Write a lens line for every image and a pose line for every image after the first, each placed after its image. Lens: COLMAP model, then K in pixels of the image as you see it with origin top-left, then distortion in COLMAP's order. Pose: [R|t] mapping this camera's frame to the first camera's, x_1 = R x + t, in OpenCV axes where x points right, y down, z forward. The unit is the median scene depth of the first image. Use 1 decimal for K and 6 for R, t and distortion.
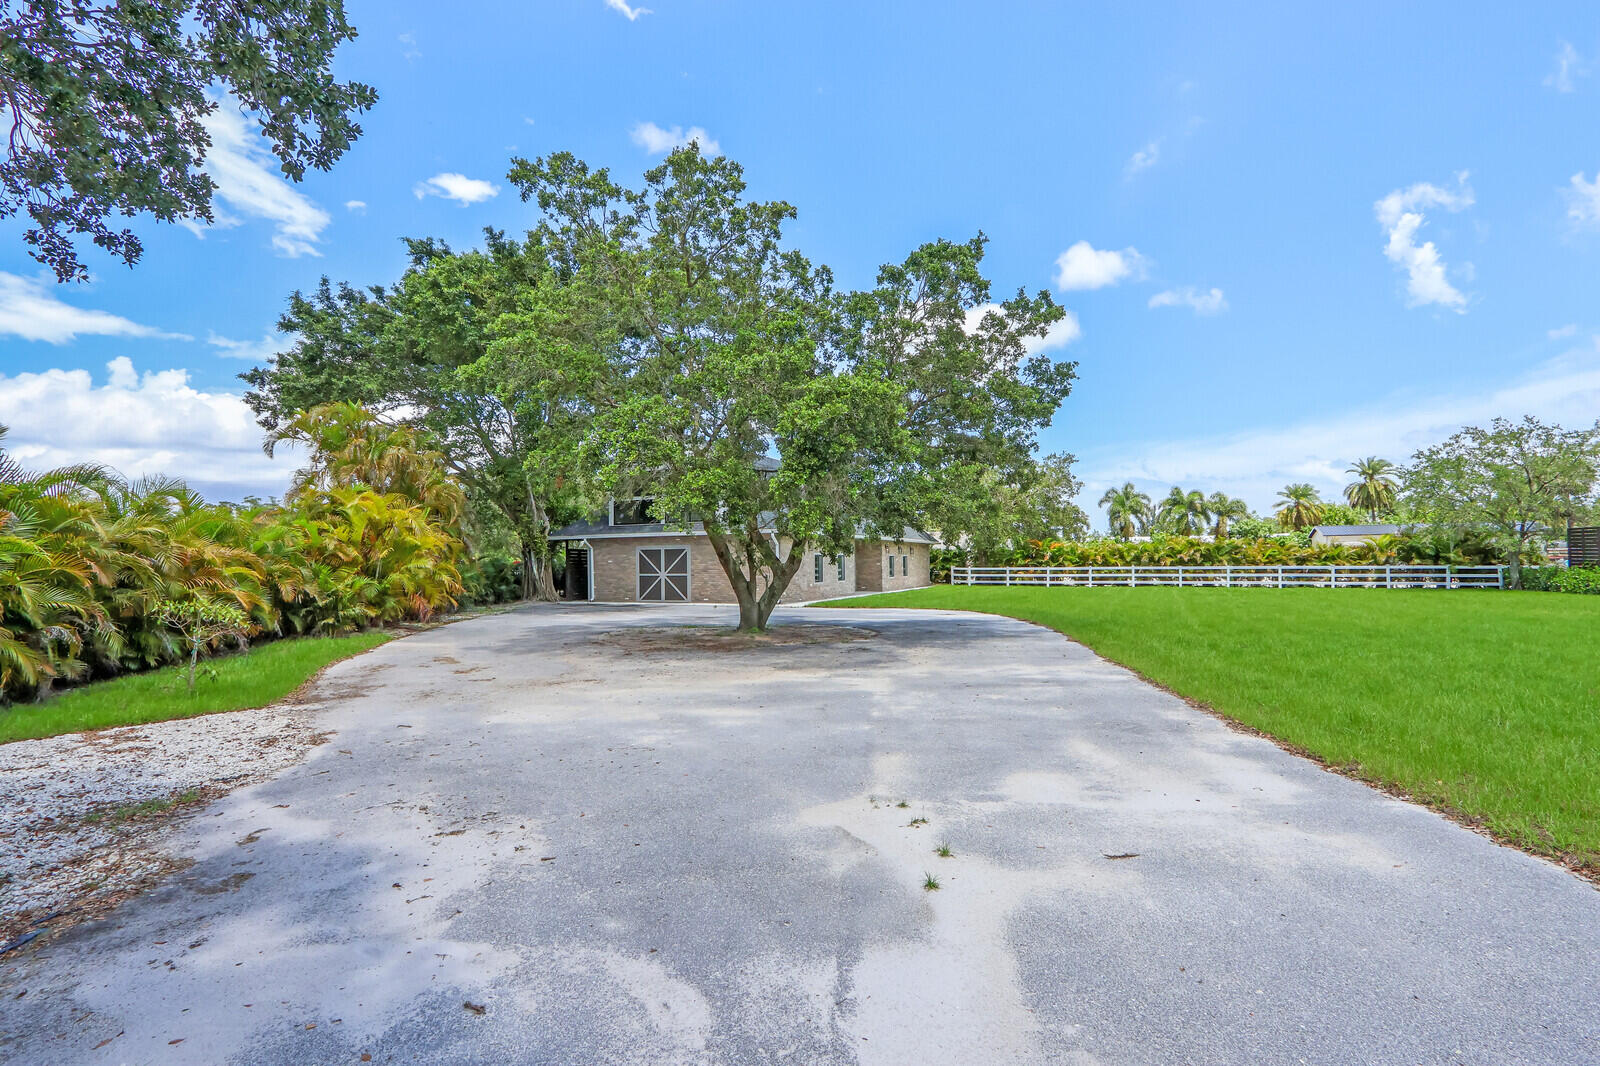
lens RADIAL K [[756.2, 0, 792.7], [0, 756.2, 539.3], [0, 0, 1]] dist [-0.018933, 0.003388]
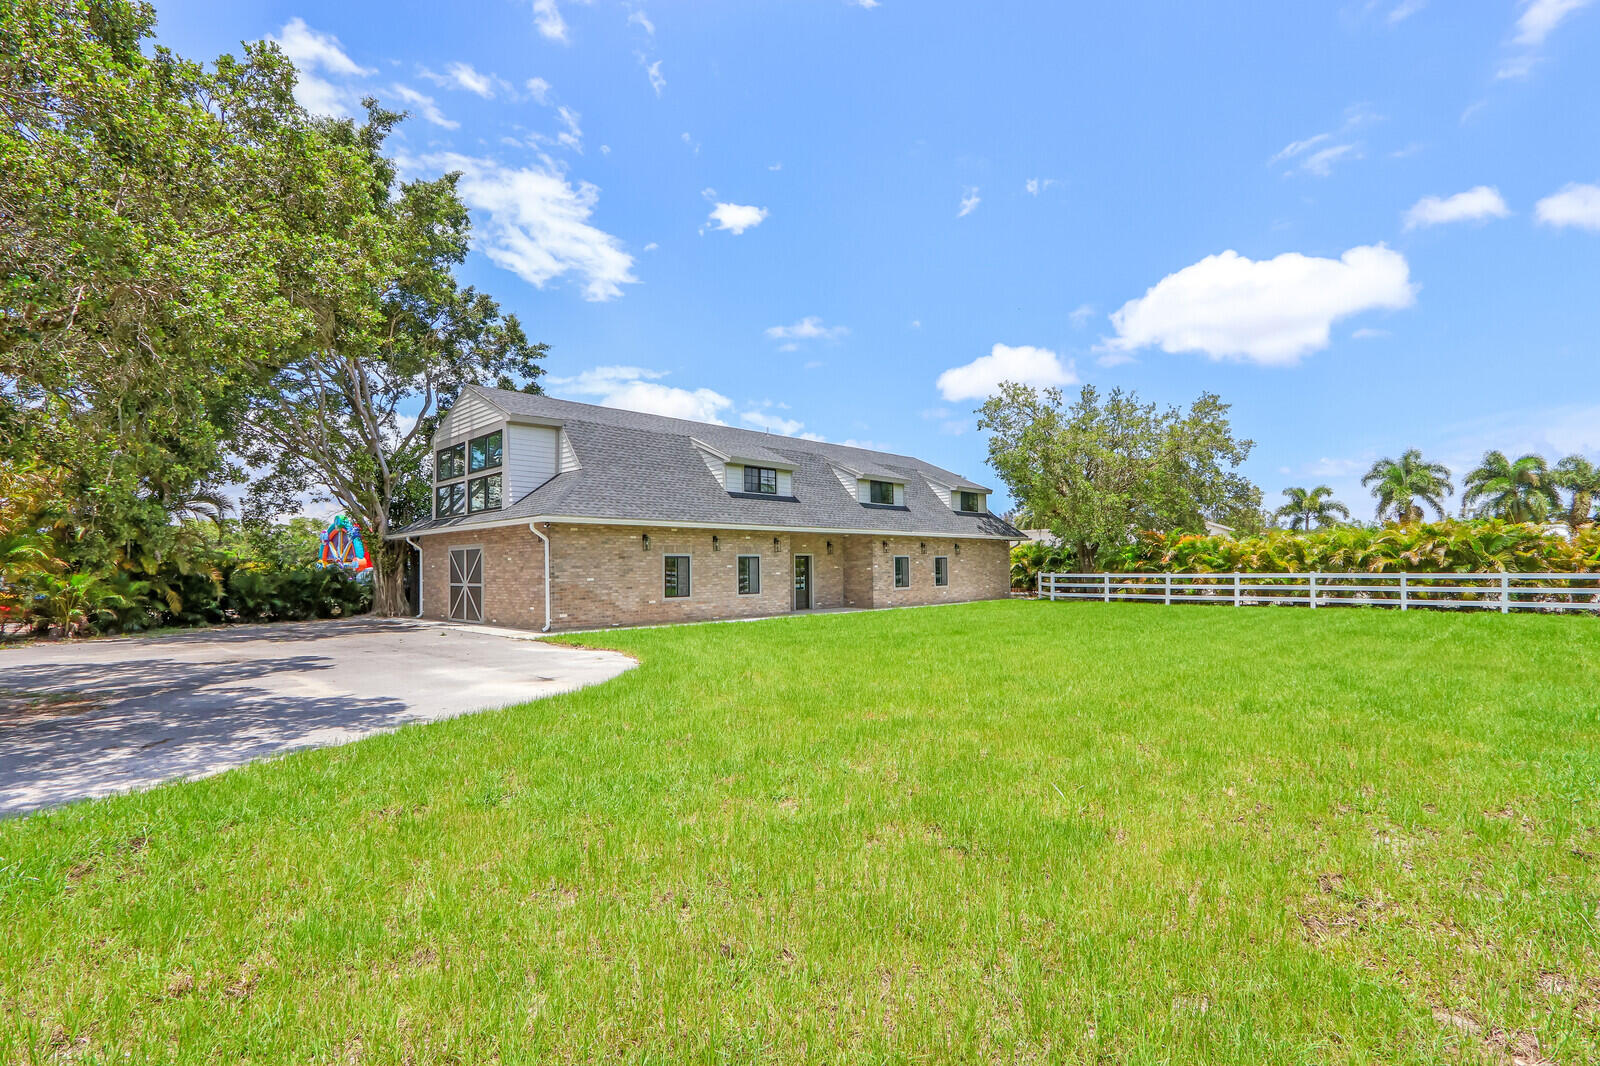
lens RADIAL K [[727.9, 0, 800.0], [0, 727.9, 533.0], [0, 0, 1]] dist [-0.023145, 0.000682]
pose [[0.934069, -0.016173, -0.356725, 0.277442], [0.011862, 0.999828, -0.014269, 0.008199], [0.356894, 0.009096, 0.934101, 0.332953]]
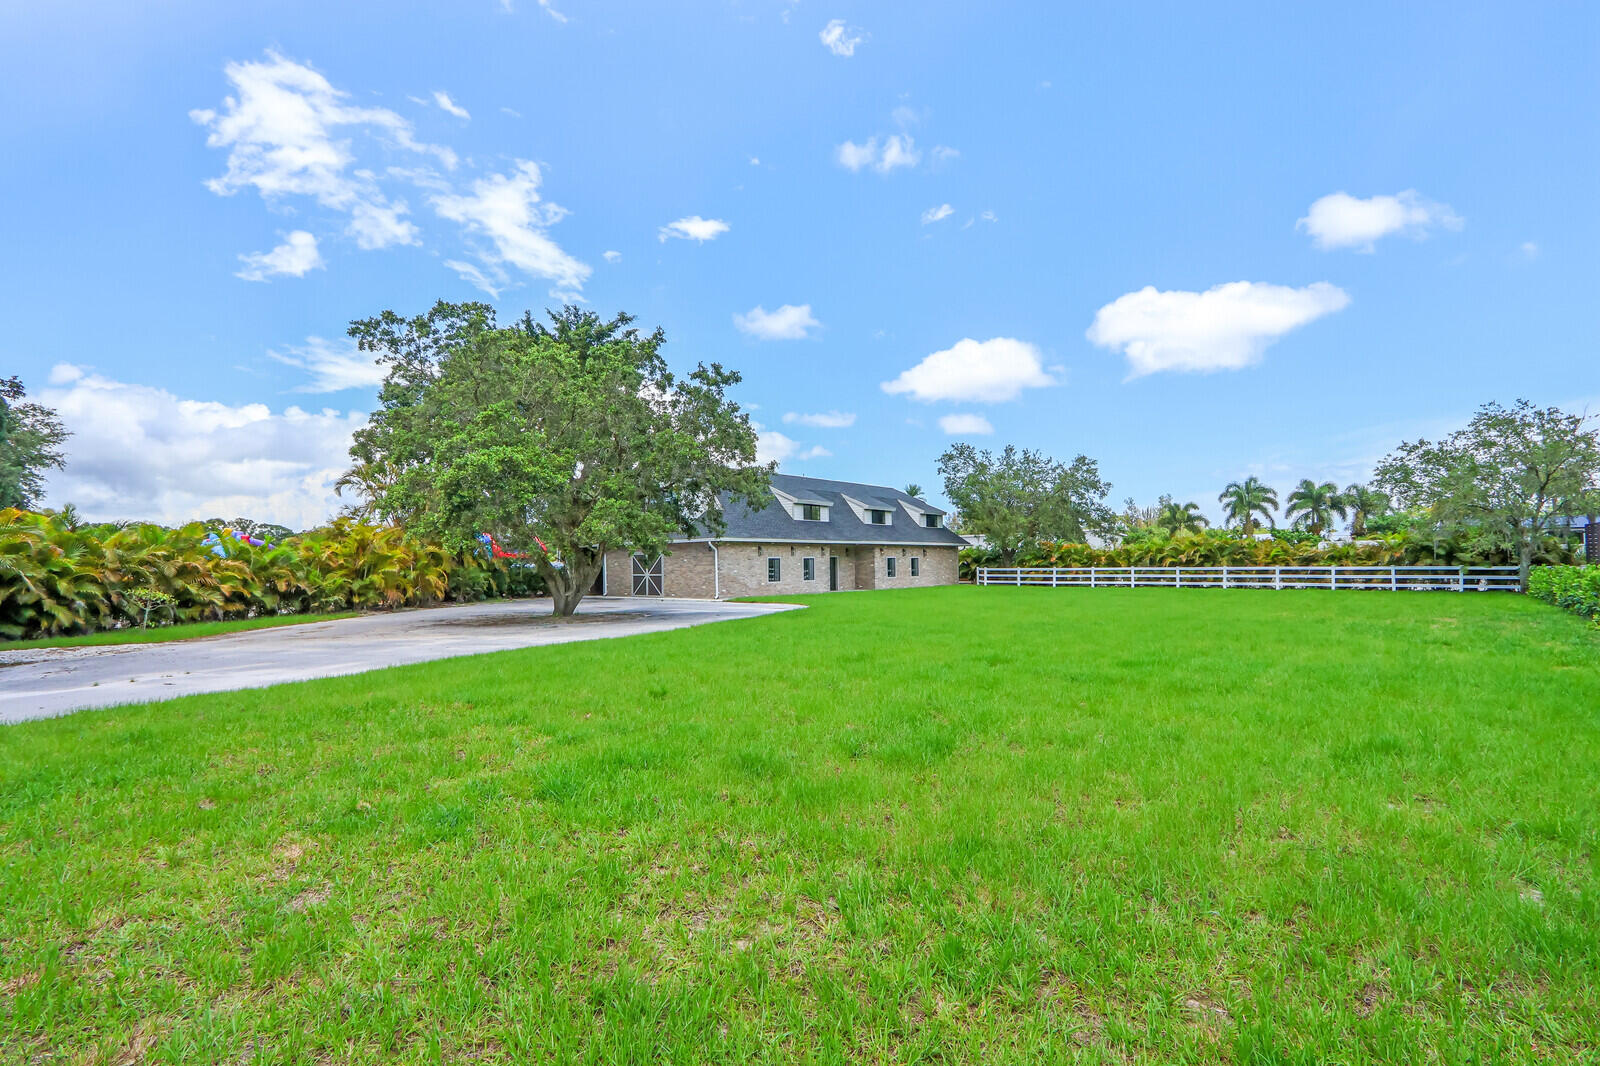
lens RADIAL K [[738.7, 0, 793.2], [0, 738.7, 532.8], [0, 0, 1]] dist [-0.023330, 0.003986]
pose [[0.954051, -0.014926, -0.299272, 0.311436], [0.012811, 0.999877, -0.009026, -0.006575], [0.299370, 0.004777, 0.954125, -0.069450]]
